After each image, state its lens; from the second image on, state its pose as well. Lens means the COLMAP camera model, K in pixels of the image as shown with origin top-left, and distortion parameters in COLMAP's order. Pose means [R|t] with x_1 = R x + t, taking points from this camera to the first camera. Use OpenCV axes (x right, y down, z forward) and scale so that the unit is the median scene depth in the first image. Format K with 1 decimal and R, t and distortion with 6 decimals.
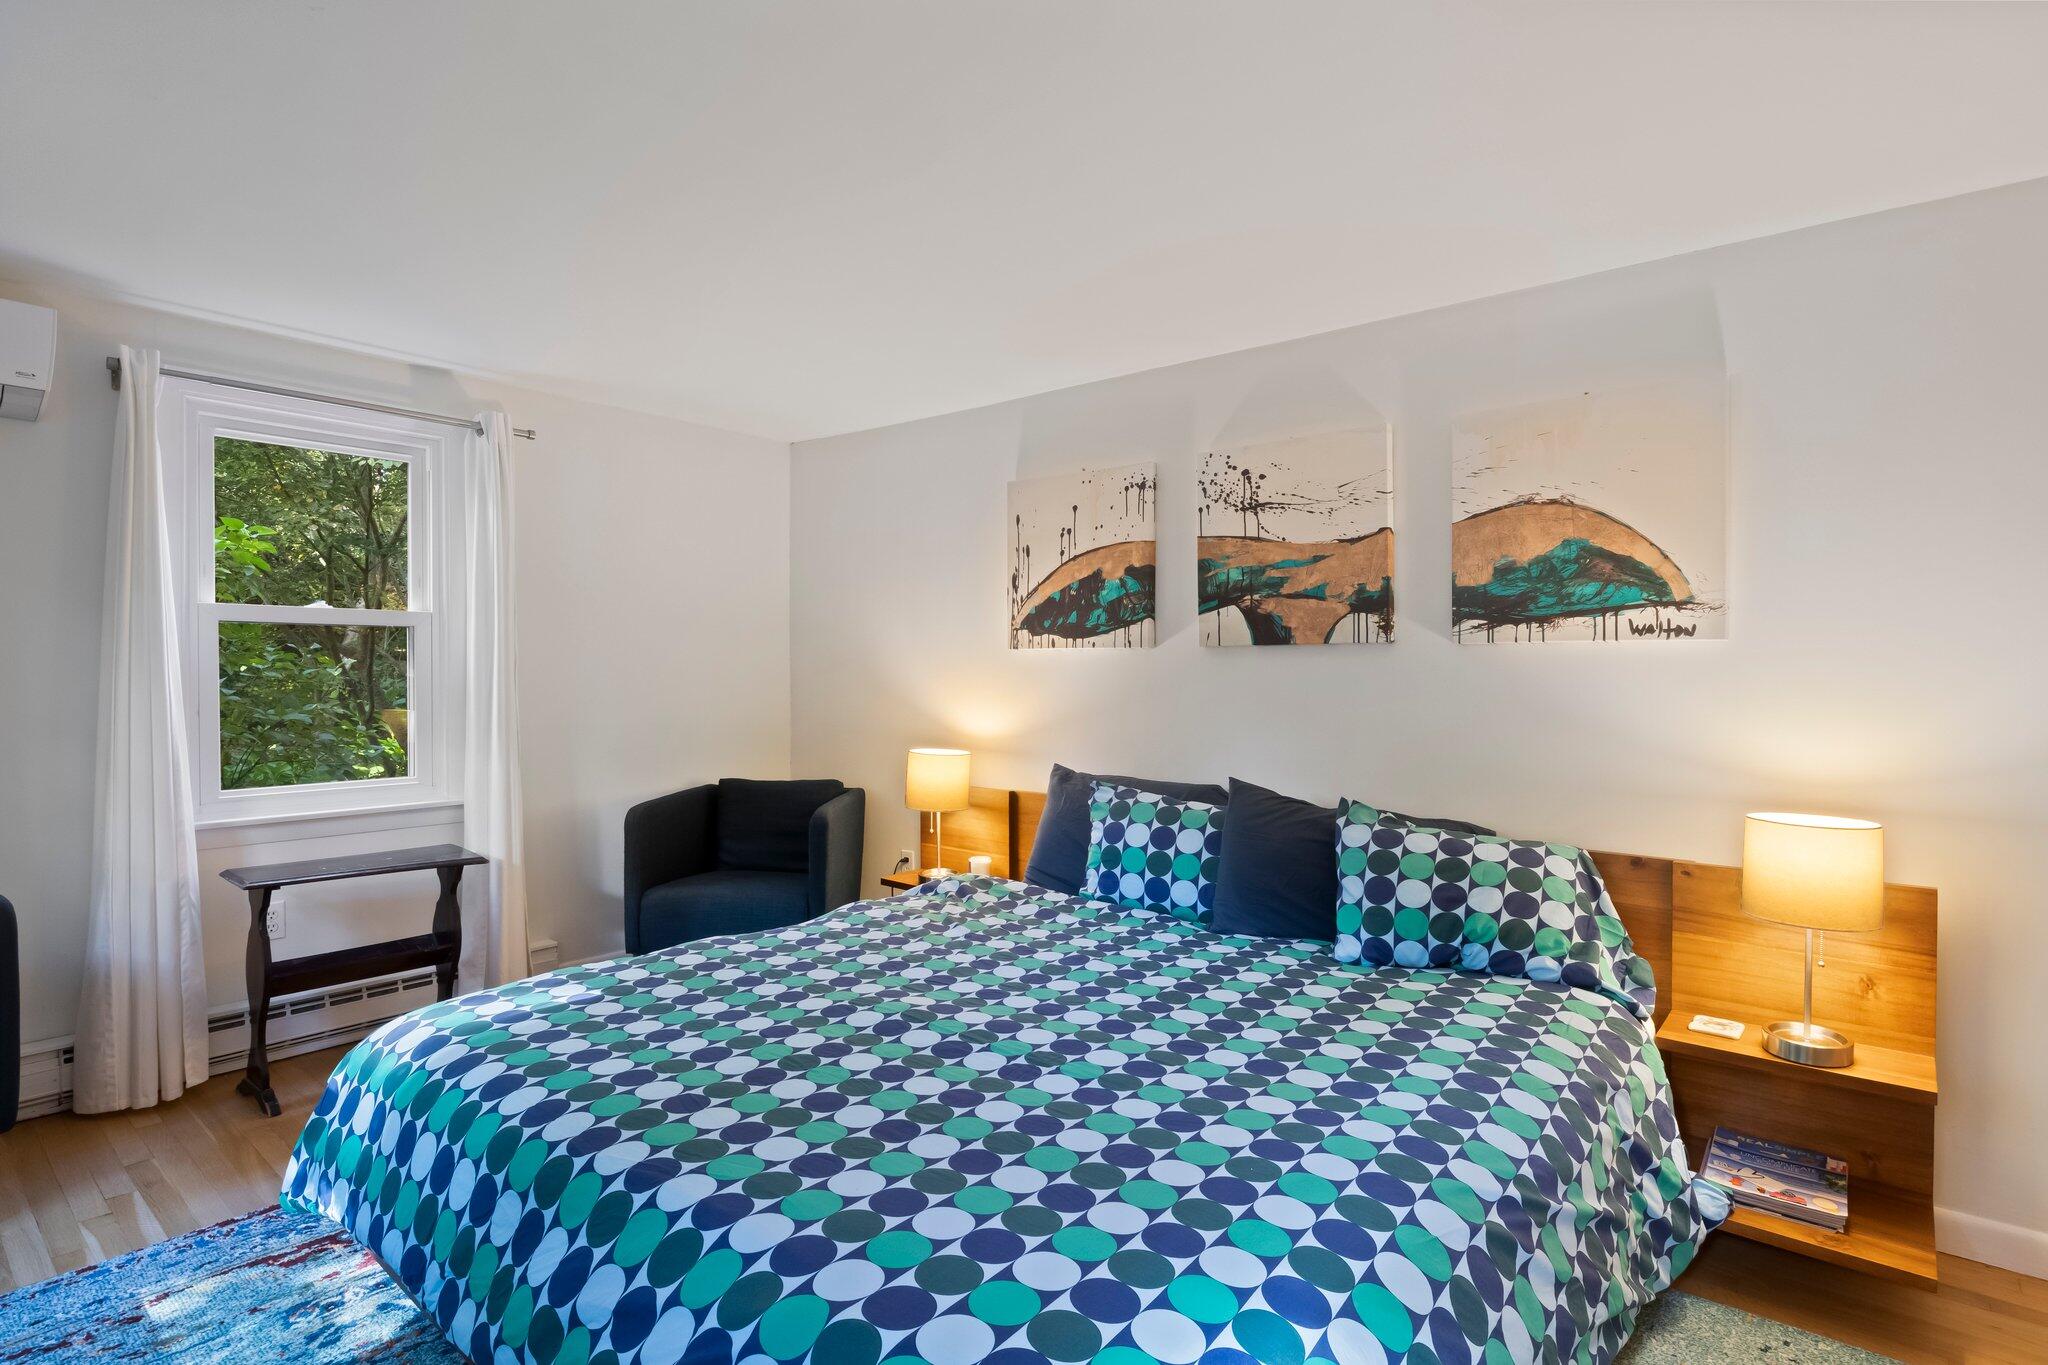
lens RADIAL K [[1024.6, 0, 1045.7], [0, 1024.6, 662.9], [0, 0, 1]] dist [-0.000728, -0.000688]
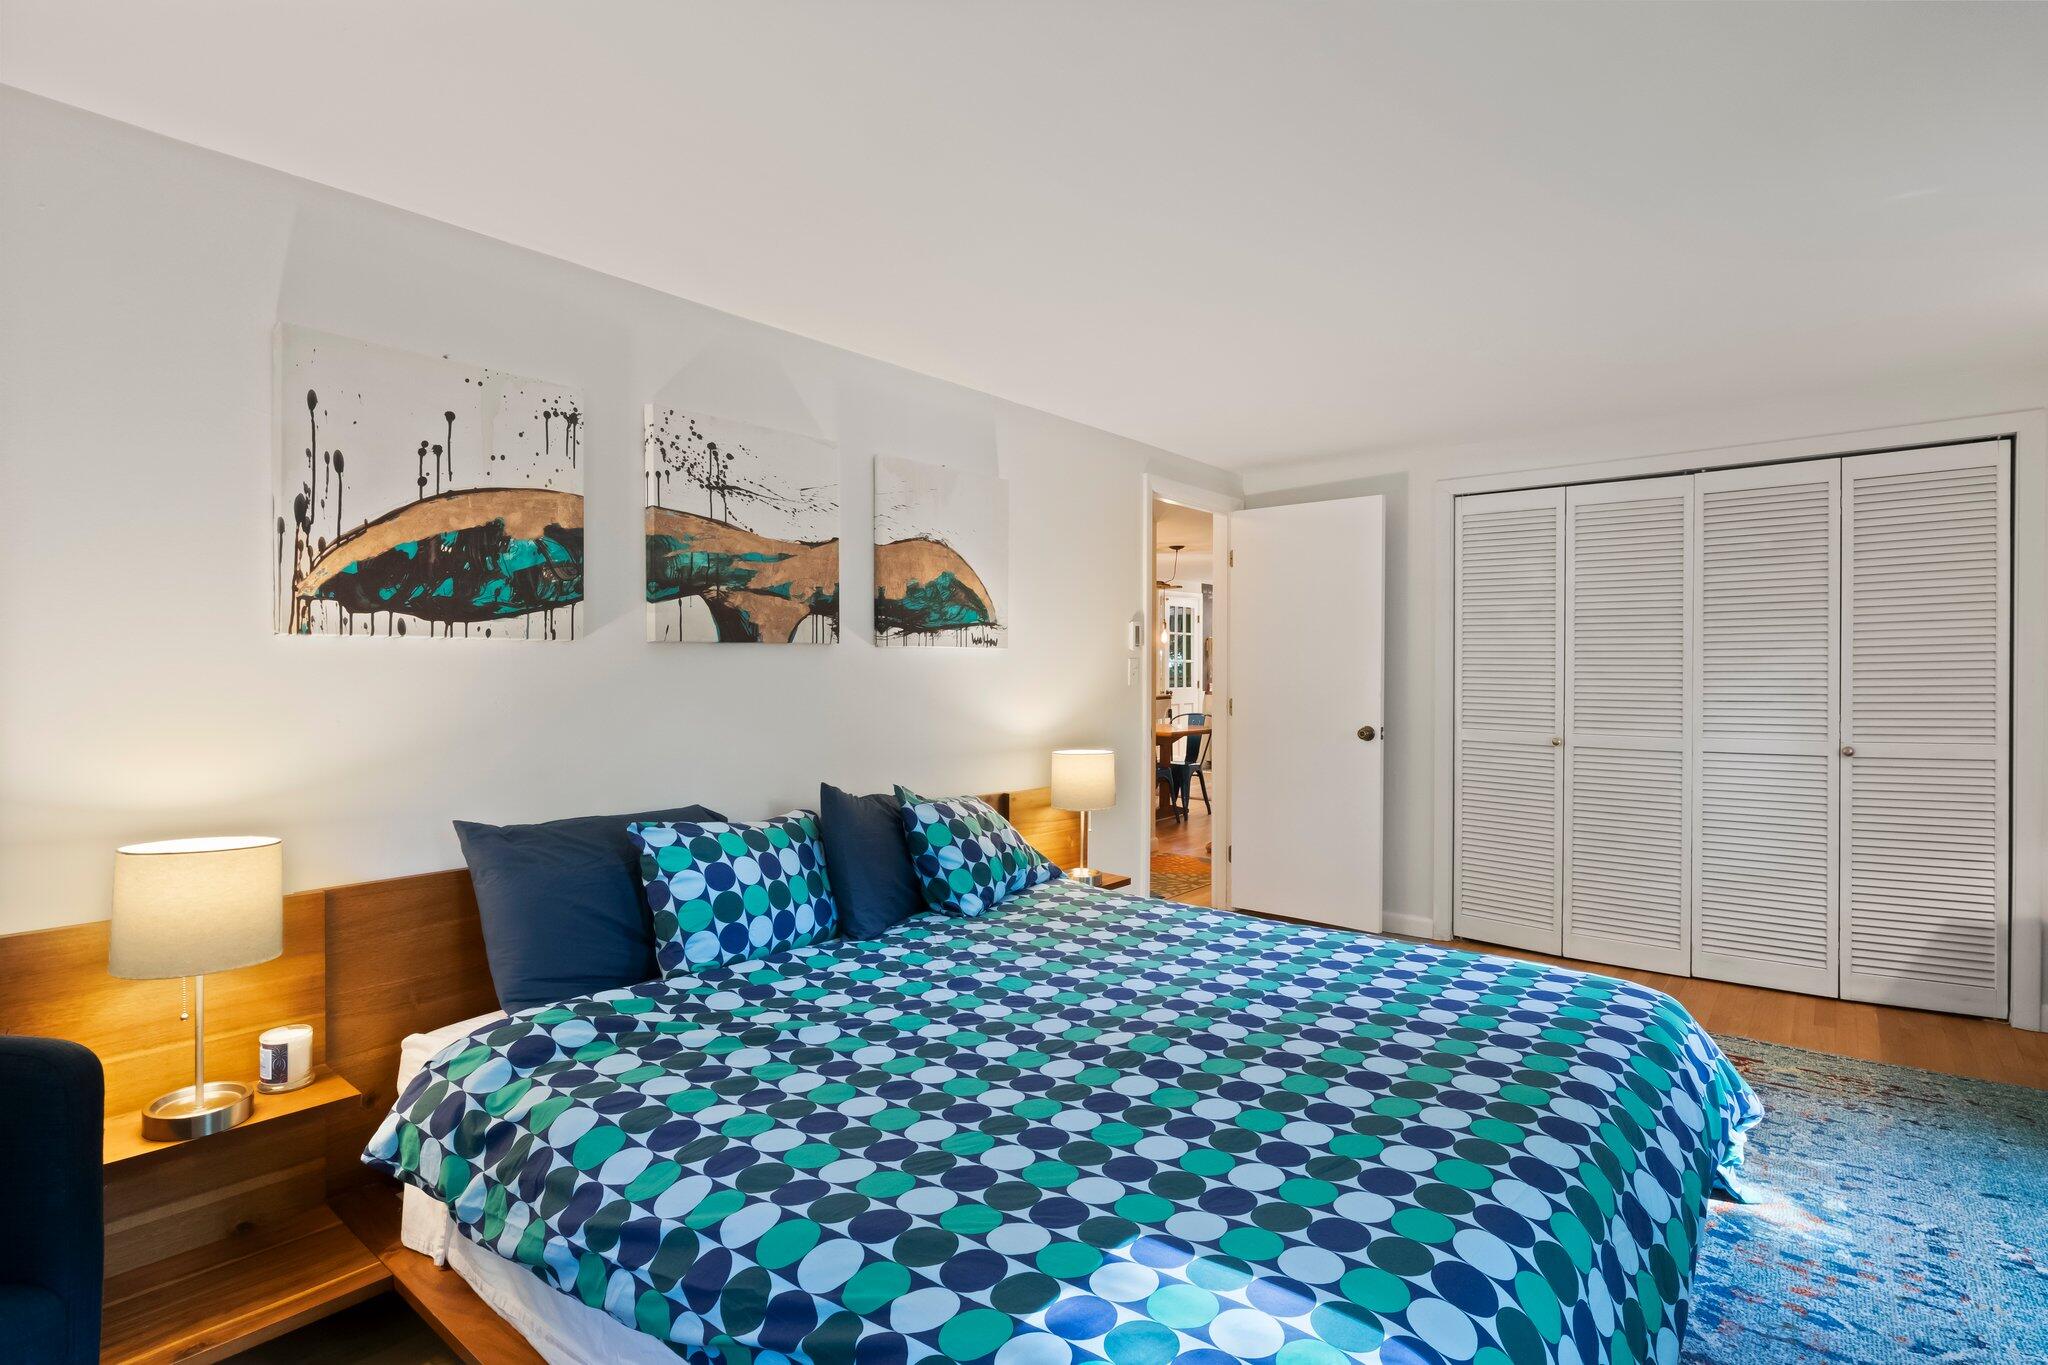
lens RADIAL K [[1024.6, 0, 1045.7], [0, 1024.6, 662.9], [0, 0, 1]] dist [-0.000728, -0.000688]
pose [[-0.016757, 0.000032, 0.999860, -0.696137], [-0.007095, 0.999975, -0.000151, -0.000830], [-0.999834, -0.007097, -0.016756, 0.729014]]
